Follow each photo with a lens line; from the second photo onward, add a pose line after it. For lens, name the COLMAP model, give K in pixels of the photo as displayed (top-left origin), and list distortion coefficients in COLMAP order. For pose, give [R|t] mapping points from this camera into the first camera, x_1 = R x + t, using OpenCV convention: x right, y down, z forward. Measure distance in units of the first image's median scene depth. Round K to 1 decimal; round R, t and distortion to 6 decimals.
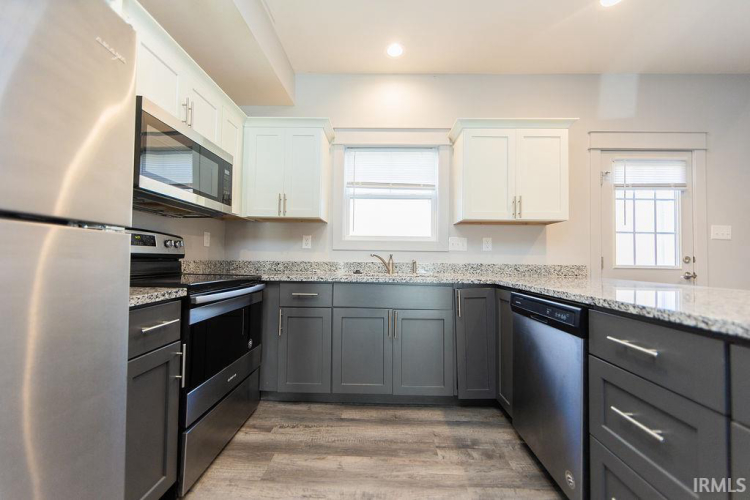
lens RADIAL K [[296.4, 0, 378.6], [0, 296.4, 251.2], [0, 0, 1]] dist [-0.004475, 0.000009]
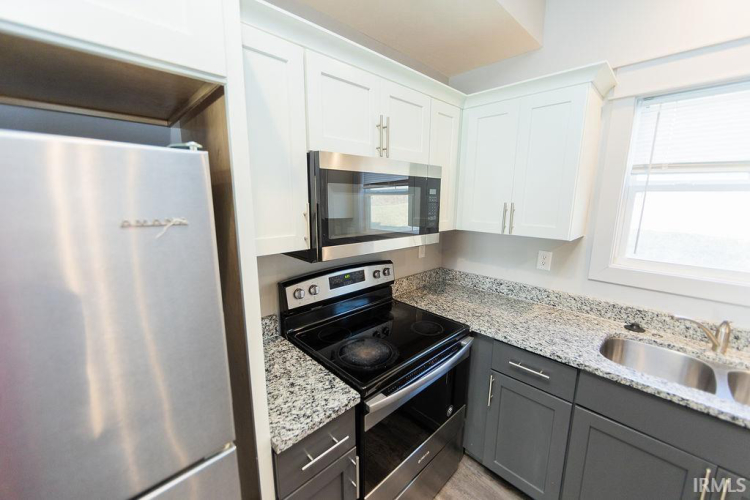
lens RADIAL K [[296.4, 0, 372.5], [0, 296.4, 252.5], [0, 0, 1]] dist [-0.004475, 0.000009]
pose [[0.704186, 0.121539, -0.699536, -0.049019], [0.025990, 0.980168, 0.196459, -0.222547], [0.709539, -0.156525, 0.687062, 0.271994]]
